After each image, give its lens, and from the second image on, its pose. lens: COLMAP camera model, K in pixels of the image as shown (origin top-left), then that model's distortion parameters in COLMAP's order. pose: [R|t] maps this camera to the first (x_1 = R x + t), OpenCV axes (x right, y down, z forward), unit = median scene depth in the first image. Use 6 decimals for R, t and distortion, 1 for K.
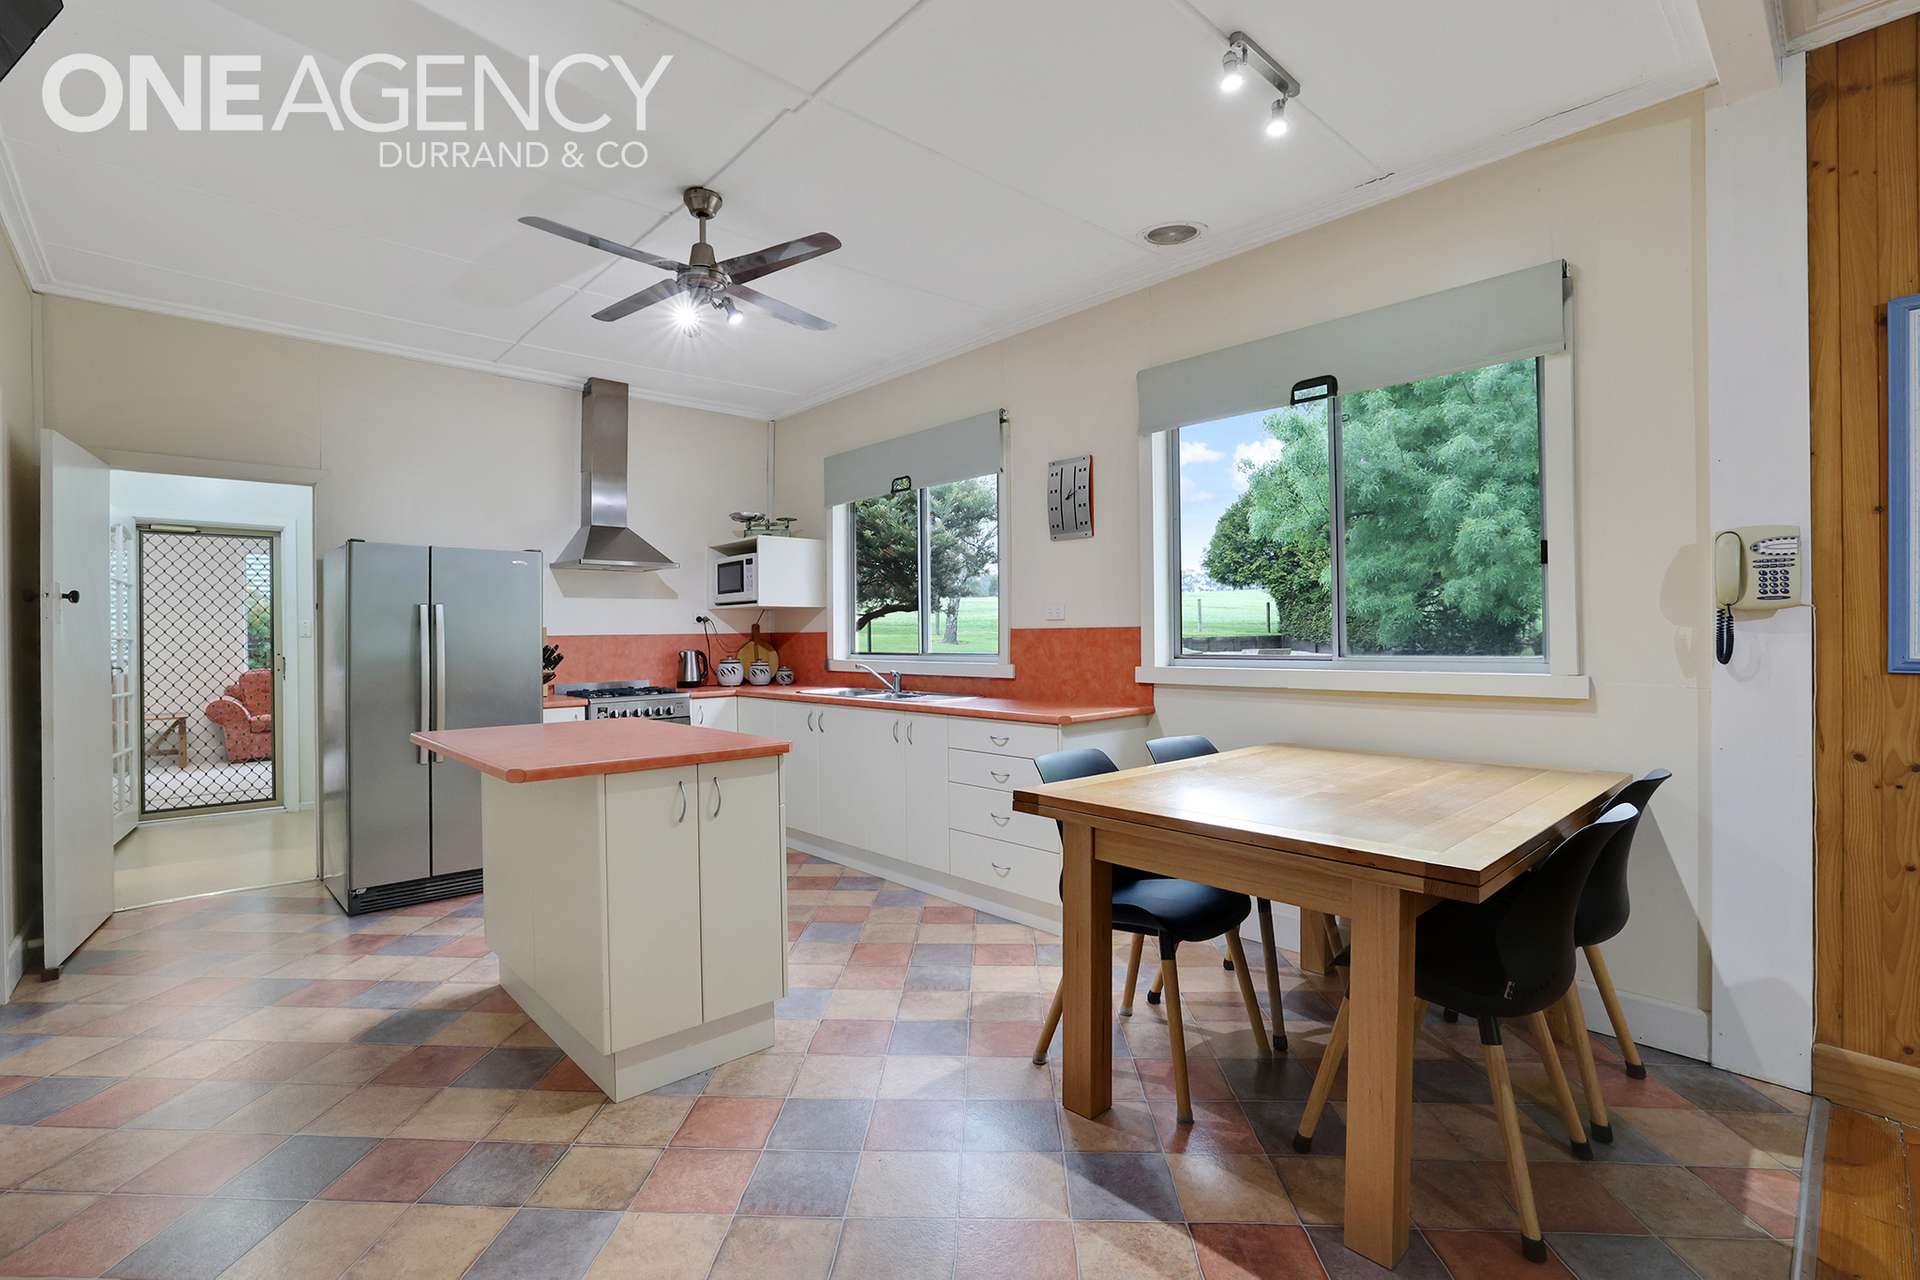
lens RADIAL K [[857.9, 0, 931.2], [0, 857.9, 633.3], [0, 0, 1]] dist [-0.054826, 0.022523]
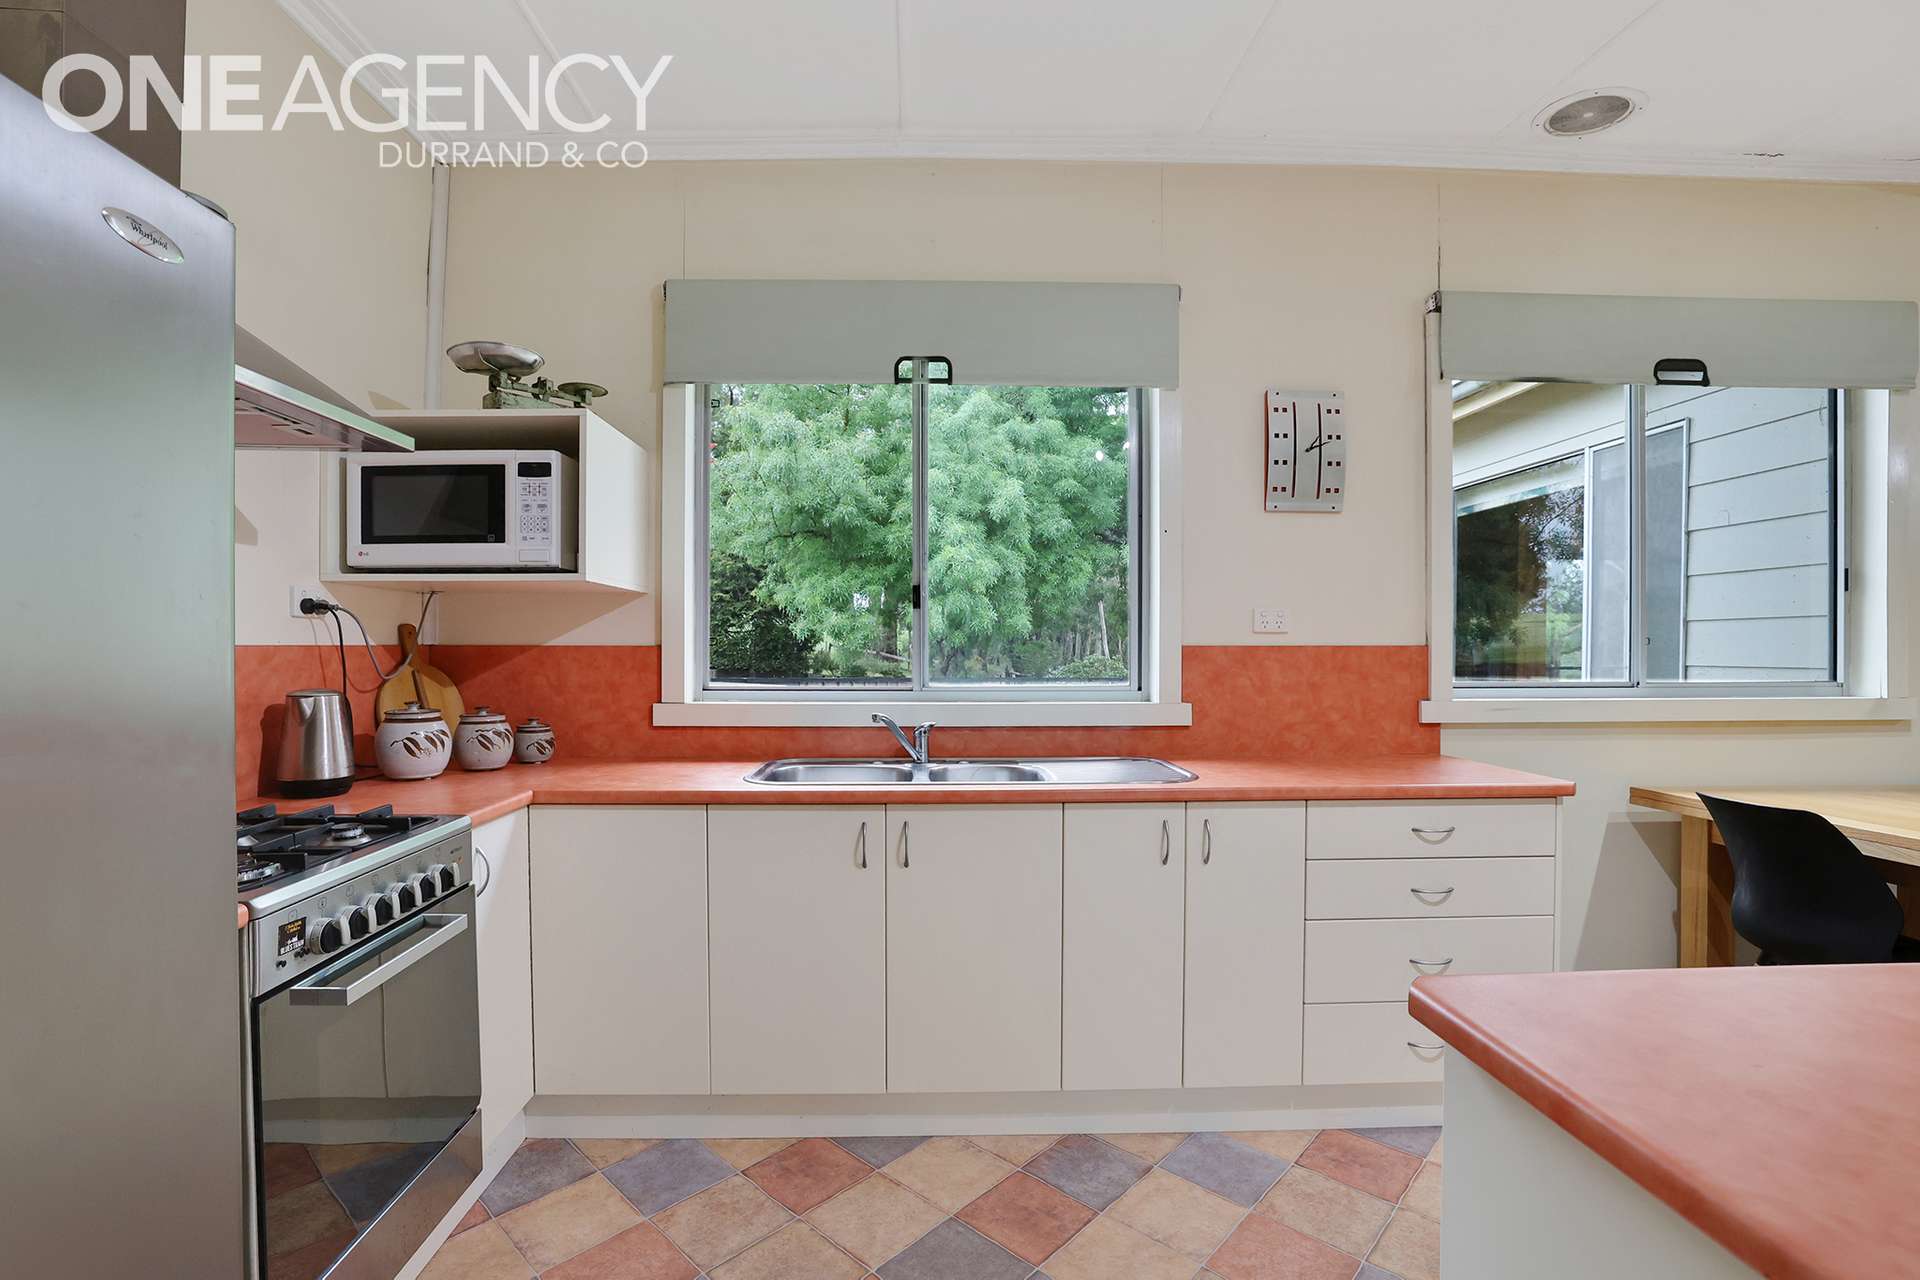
lens RADIAL K [[857.9, 0, 934.2], [0, 857.9, 659.4], [0, 0, 1]] dist [-0.053267, 0.023004]
pose [[0.650414, 0.001359, 0.759579, -0.550799], [-0.007520, 0.999961, 0.004651, 0.003895], [-0.759543, -0.008737, 0.650399, 0.827543]]
